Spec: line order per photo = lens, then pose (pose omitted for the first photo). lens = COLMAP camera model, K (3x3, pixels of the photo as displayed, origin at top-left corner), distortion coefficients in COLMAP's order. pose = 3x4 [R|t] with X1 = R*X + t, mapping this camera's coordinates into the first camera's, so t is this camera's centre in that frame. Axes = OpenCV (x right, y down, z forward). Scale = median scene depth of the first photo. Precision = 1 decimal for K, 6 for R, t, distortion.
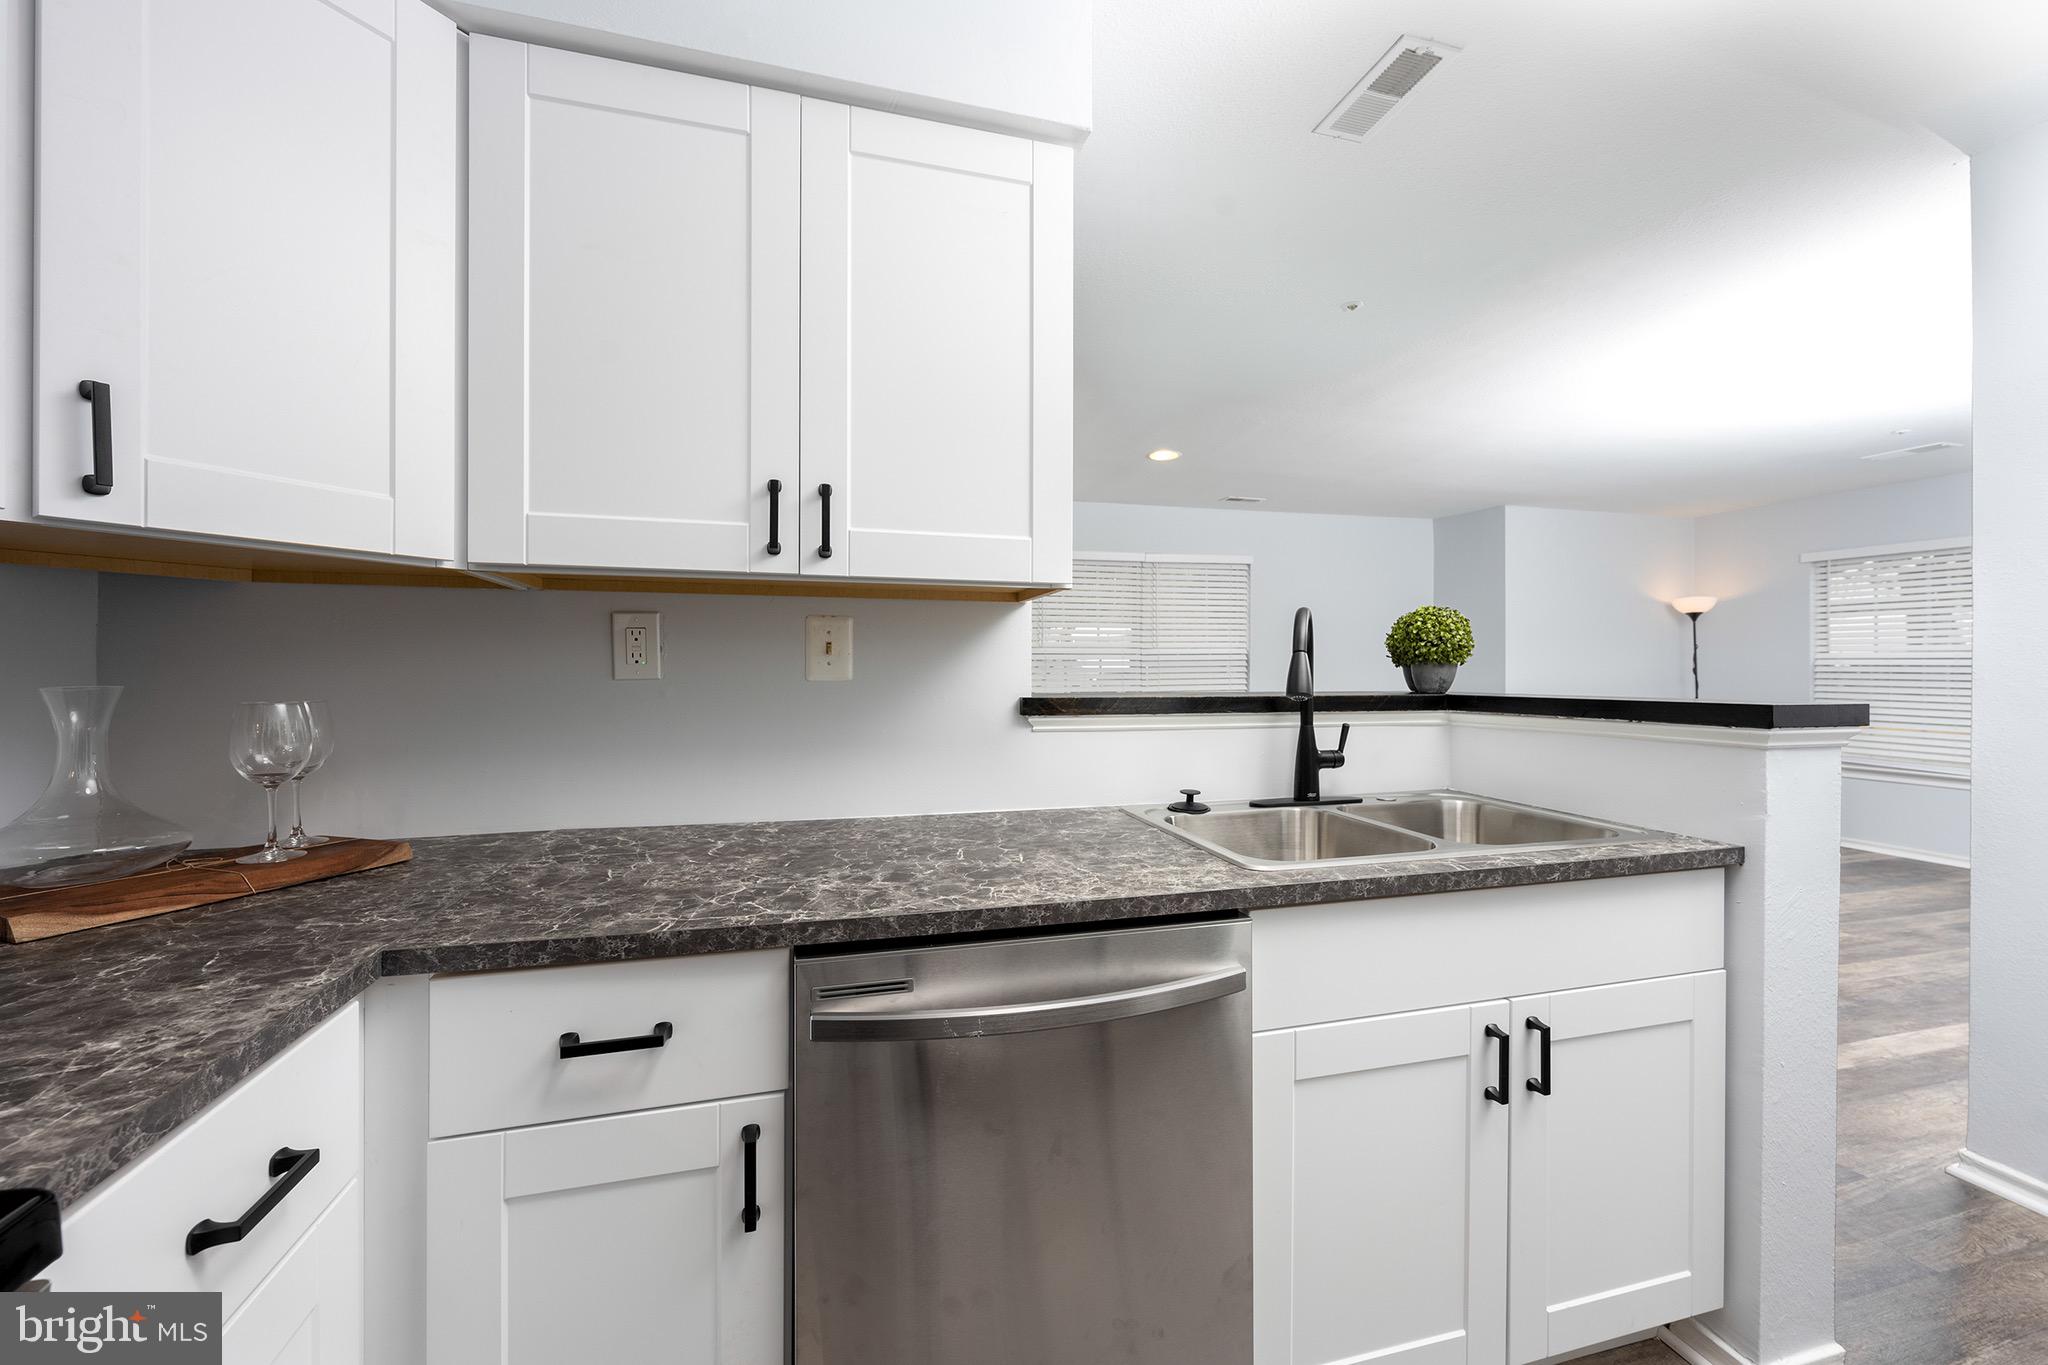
lens RADIAL K [[813.1, 0, 1057.7], [0, 813.1, 681.9], [0, 0, 1]] dist [0.002039, 0.000106]
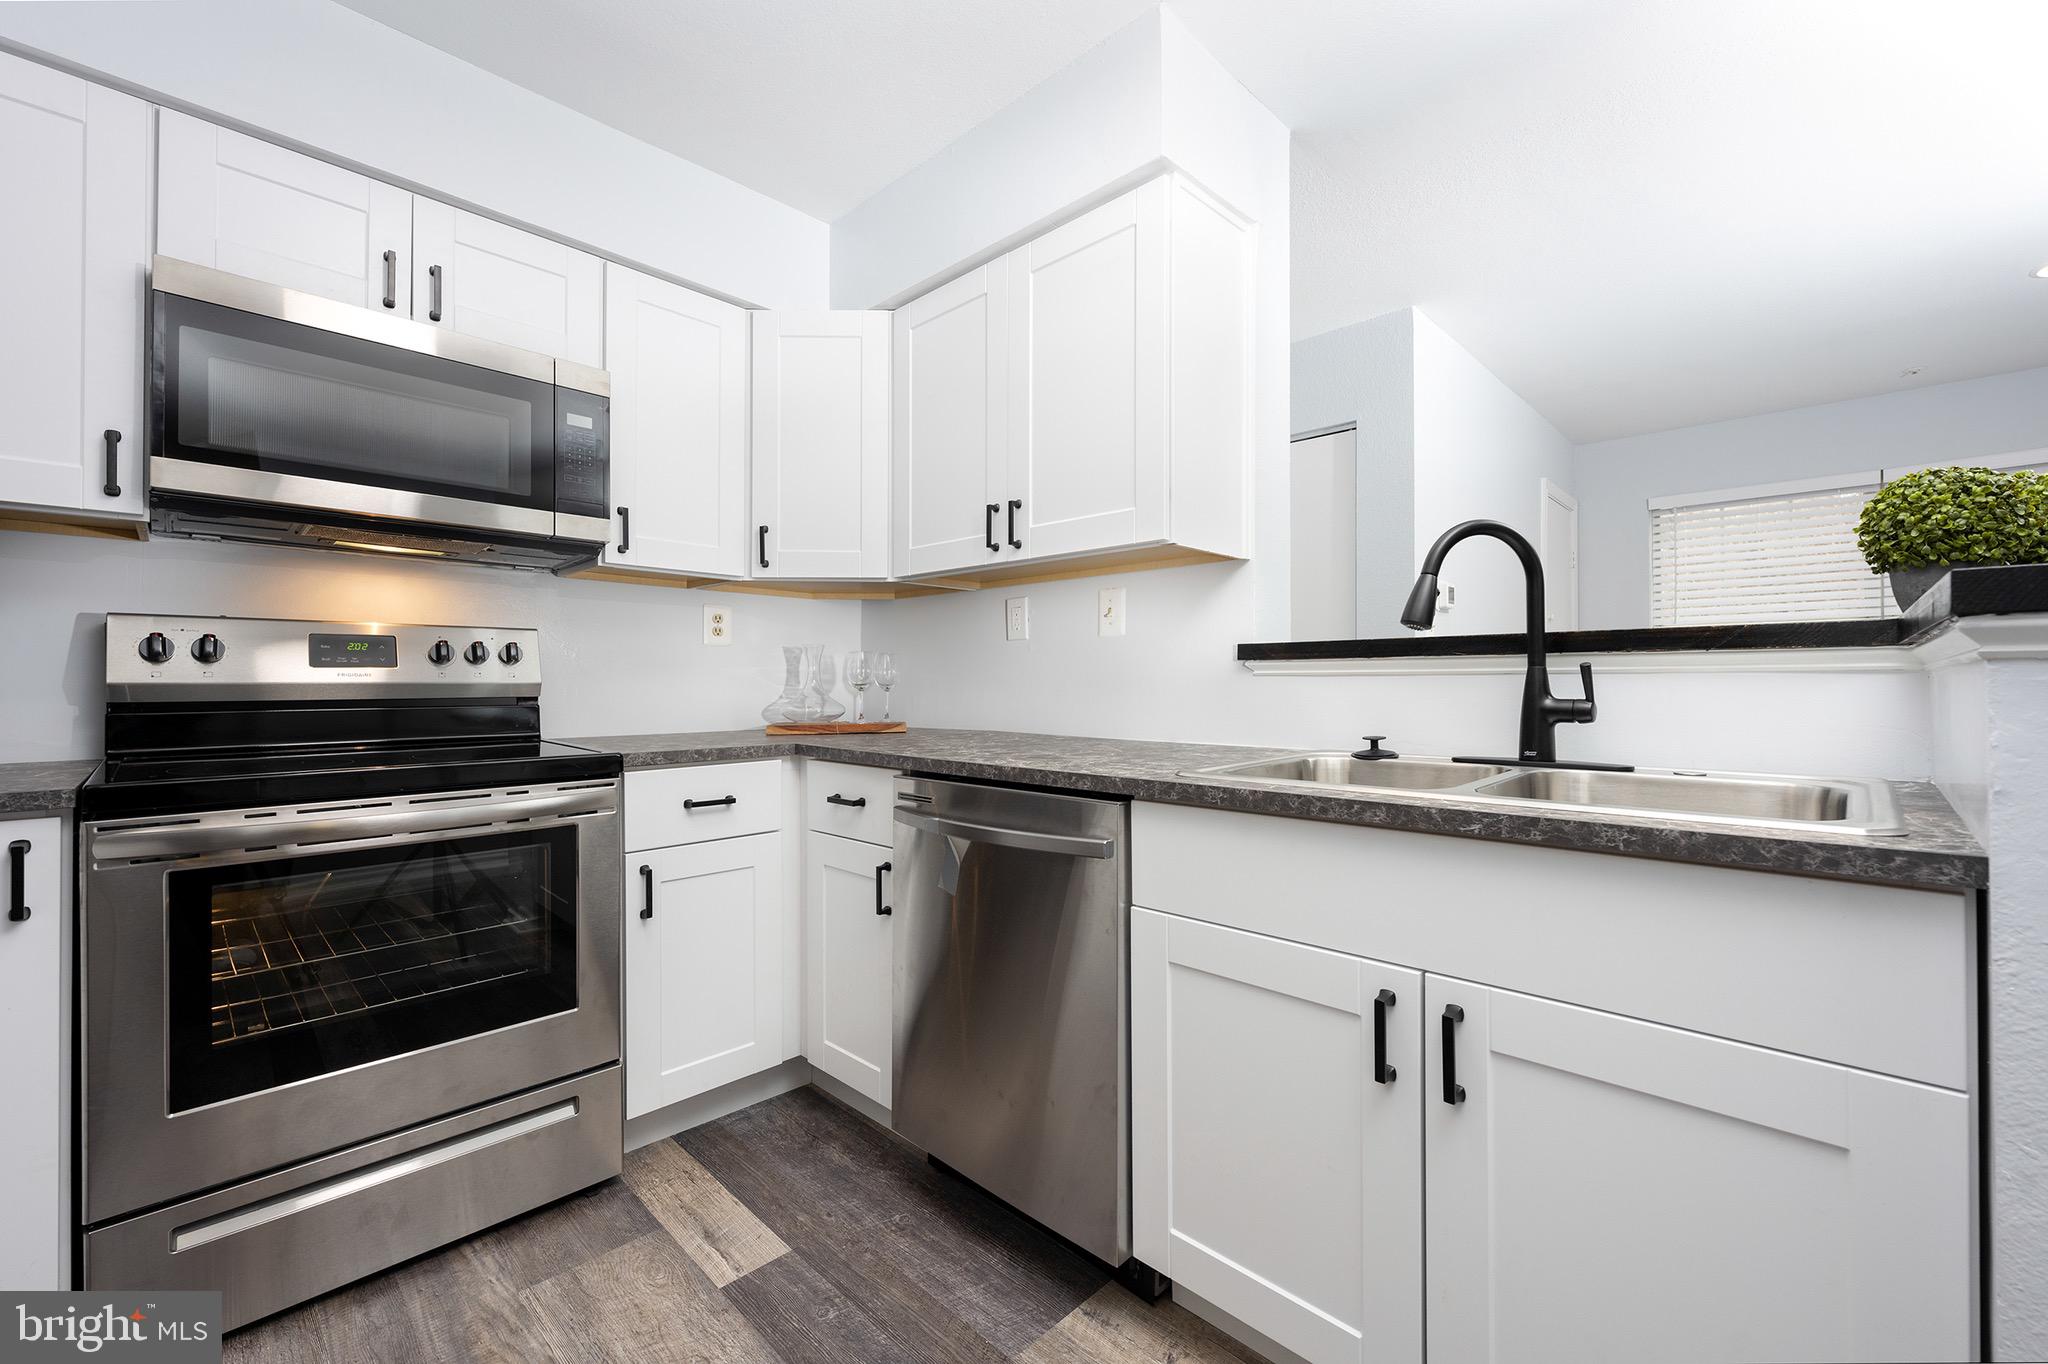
lens RADIAL K [[829.7, 0, 1027.3], [0, 829.7, 690.0], [0, 0, 1]] dist [0.000285, 0.000061]
pose [[0.501085, 0.005107, -0.865383, 0.835076], [-0.004996, 0.999983, 0.003008, 0.084314], [0.865383, 0.002816, 0.501102, 0.189646]]
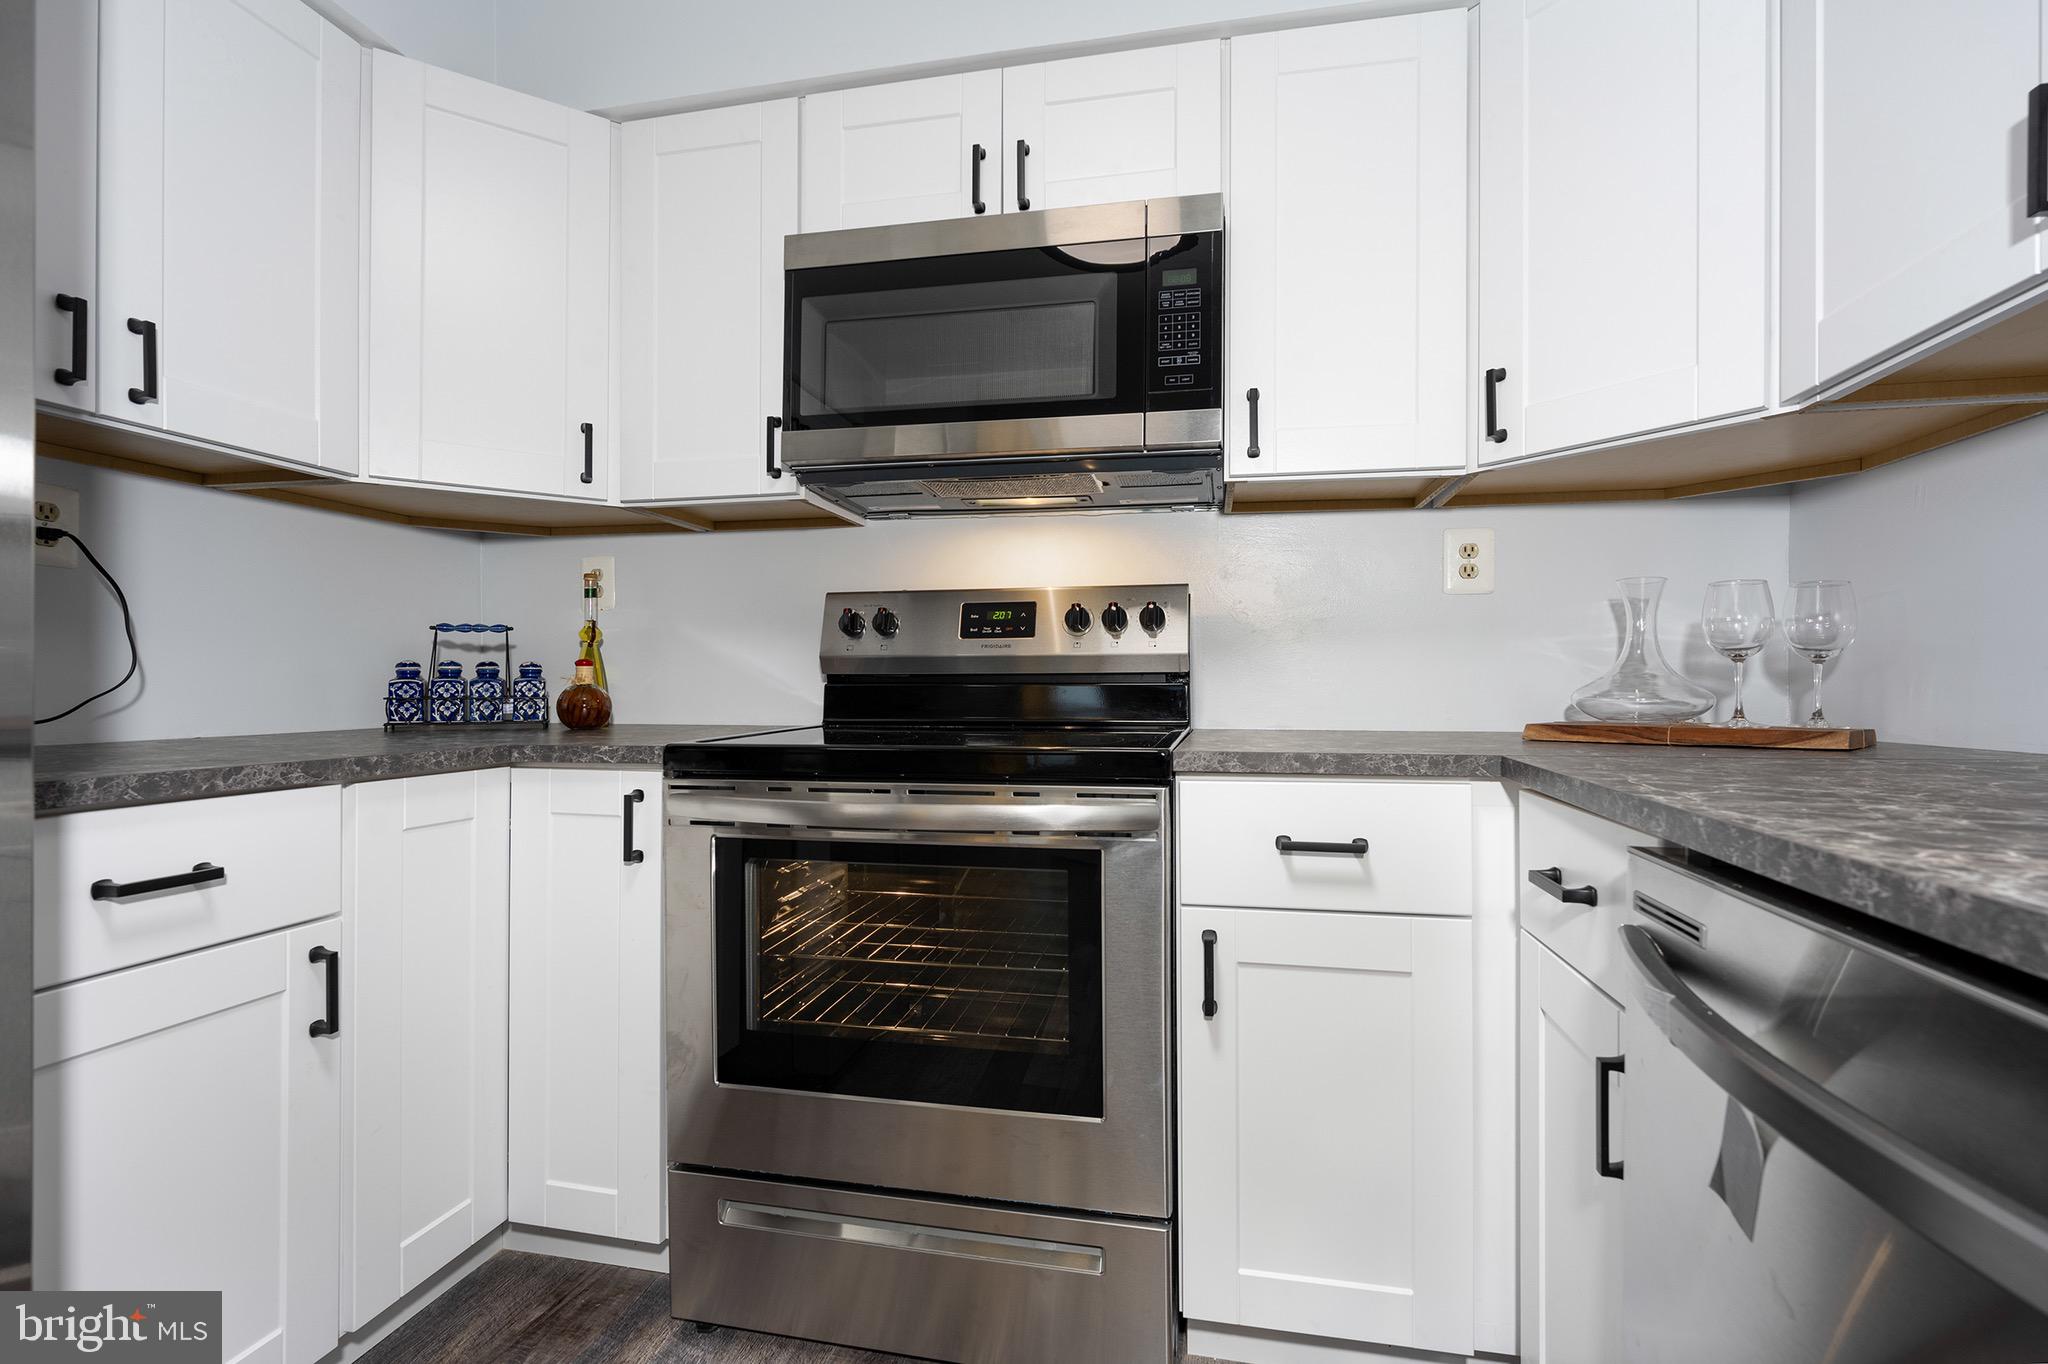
lens RADIAL K [[923.7, 0, 1027.6], [0, 923.7, 686.3], [0, 0, 1]] dist [-0.000887, -0.000169]
pose [[-0.477707, 0.000686, -0.878519, 0.387354], [-0.006270, 0.999972, 0.004190, 0.115610], [0.878497, 0.007510, -0.477689, 0.534681]]
